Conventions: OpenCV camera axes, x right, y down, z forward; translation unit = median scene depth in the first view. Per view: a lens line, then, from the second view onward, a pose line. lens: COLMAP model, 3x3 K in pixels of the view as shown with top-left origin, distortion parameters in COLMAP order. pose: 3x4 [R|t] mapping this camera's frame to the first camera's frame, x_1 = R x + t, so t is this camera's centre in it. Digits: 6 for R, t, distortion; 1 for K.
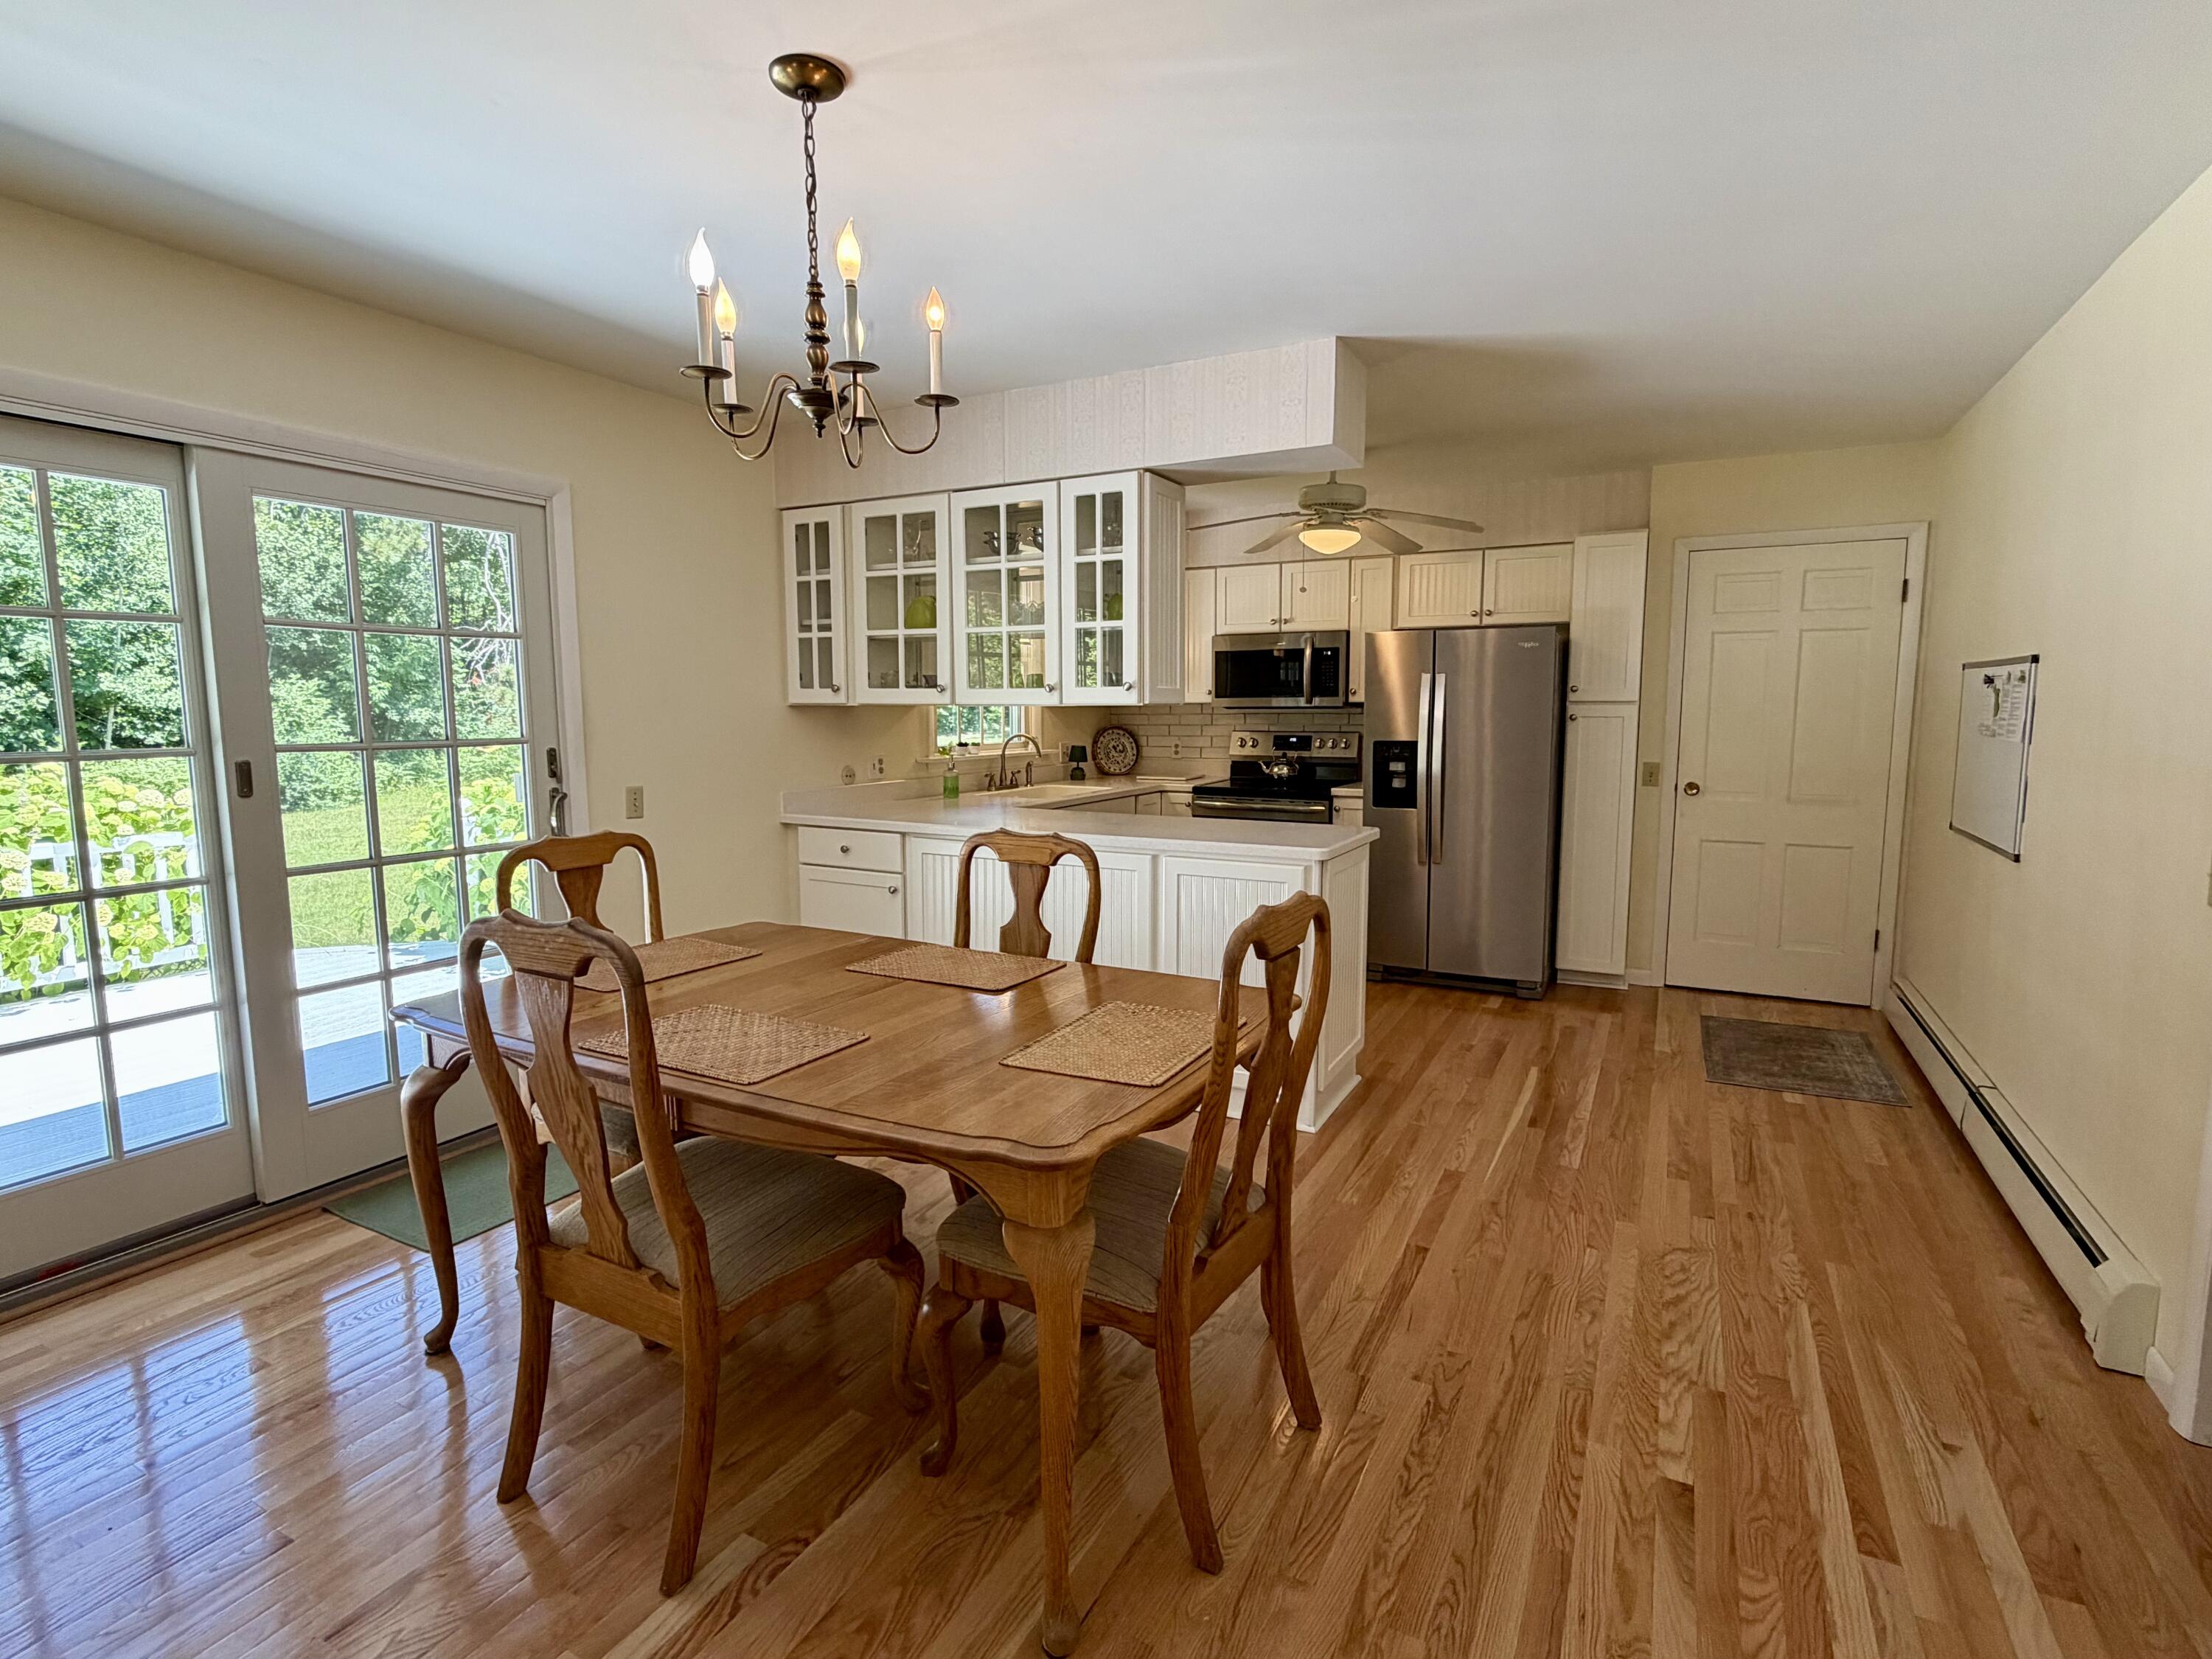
lens RADIAL K [[1078.3, 0, 1102.2], [0, 1078.3, 827.3], [0, 0, 1]] dist [0.000136, -0.000295]
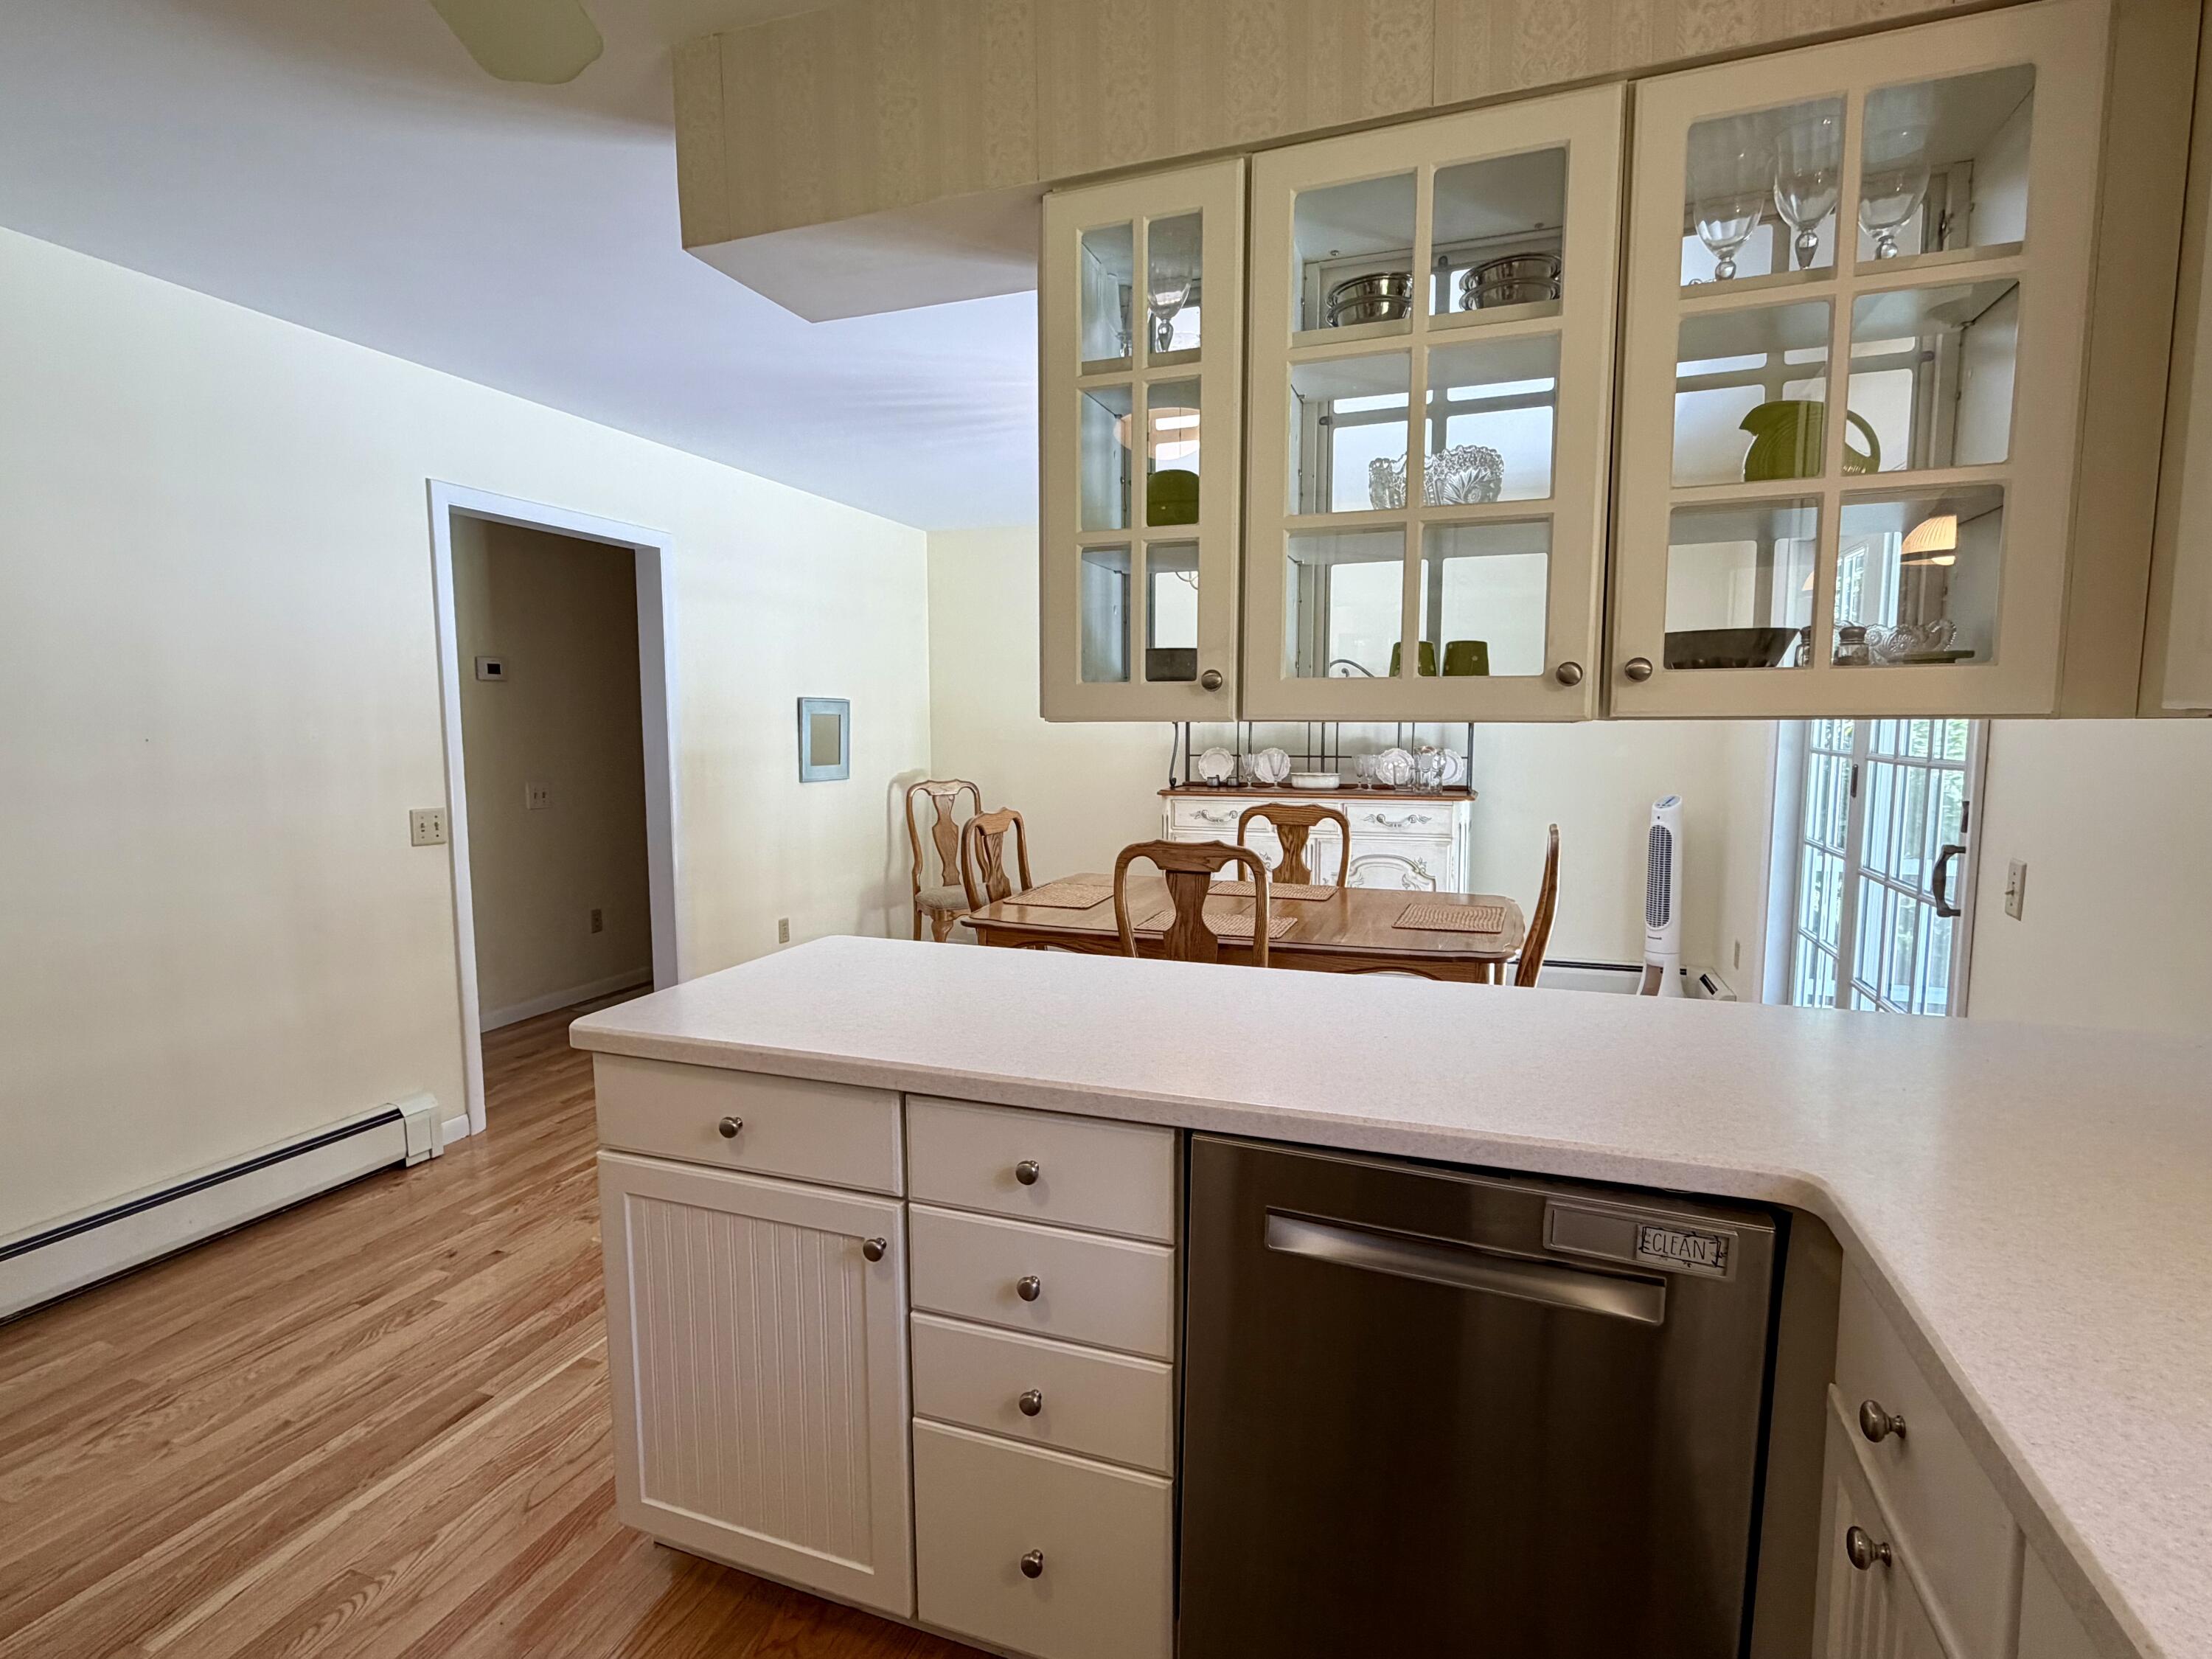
lens RADIAL K [[1078.3, 0, 1102.2], [0, 1078.3, 827.3], [0, 0, 1]] dist [0.000136, -0.000295]
pose [[-0.990770, 0.018662, -0.134260, 0.097022], [-0.009880, 0.977900, 0.208839, -0.143791], [0.135190, 0.208238, -0.968690, 1.264762]]
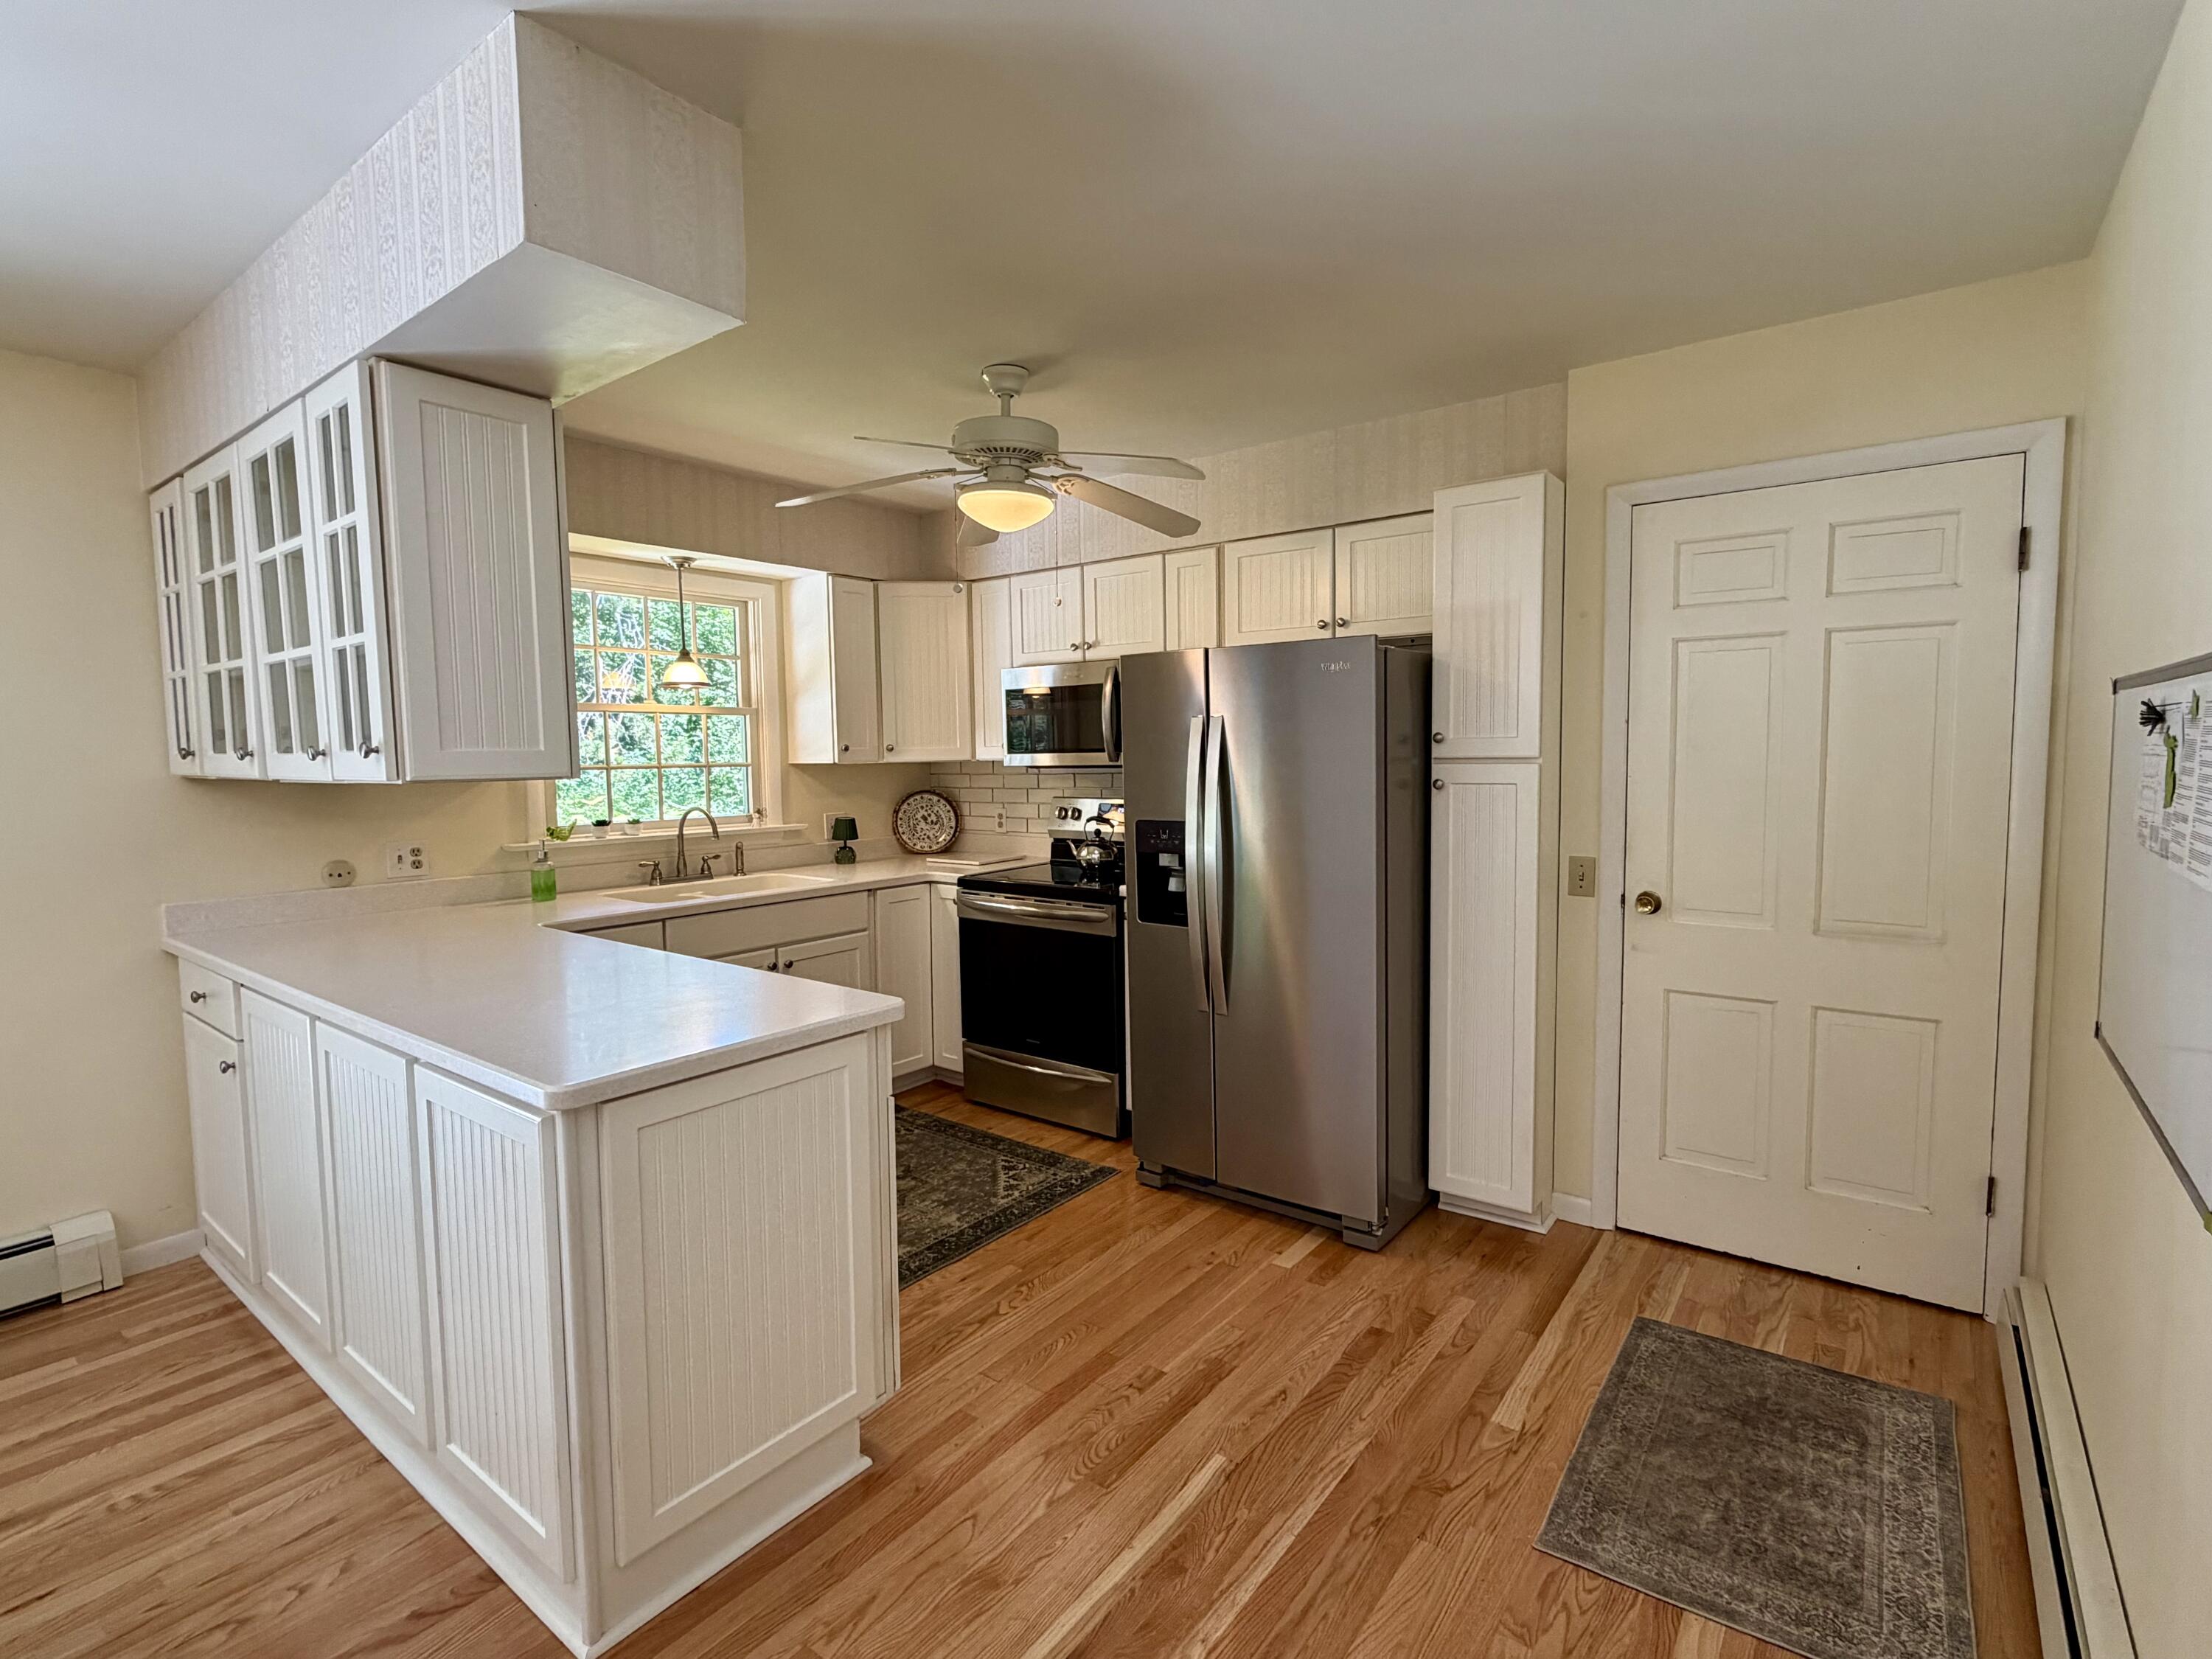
lens RADIAL K [[1047.2, 0, 1106.0], [0, 1047.2, 829.5], [0, 0, 1]] dist [0.000384, 0.000213]
pose [[0.986999, 0.001746, -0.160715, 0.396137], [-0.007684, 0.999310, -0.036332, -0.060776], [0.160541, 0.037094, 0.986332, 0.438397]]
